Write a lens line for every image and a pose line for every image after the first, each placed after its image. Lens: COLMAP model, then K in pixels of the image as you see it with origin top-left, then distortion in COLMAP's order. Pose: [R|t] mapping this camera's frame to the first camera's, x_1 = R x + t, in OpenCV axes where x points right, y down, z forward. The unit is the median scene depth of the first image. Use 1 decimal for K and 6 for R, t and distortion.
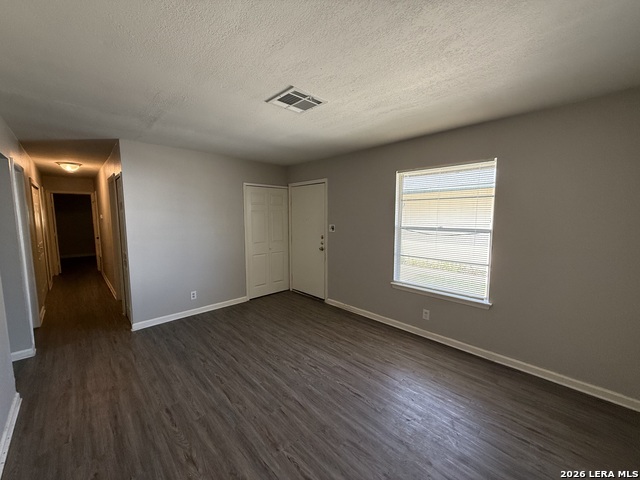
lens RADIAL K [[254.9, 0, 319.3], [0, 254.9, 239.1], [0, 0, 1]] dist [0.000354, -0.000125]
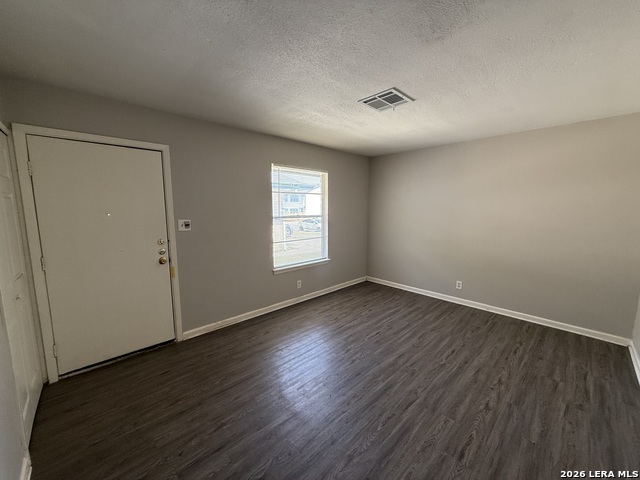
lens RADIAL K [[254.9, 0, 319.3], [0, 254.9, 239.1], [0, 0, 1]] dist [0.000354, -0.000125]
pose [[0.006741, -0.124915, 0.992145, -0.956952], [0.093921, 0.987860, 0.123737, -0.087330], [-0.995557, 0.092349, 0.018391, 1.009164]]
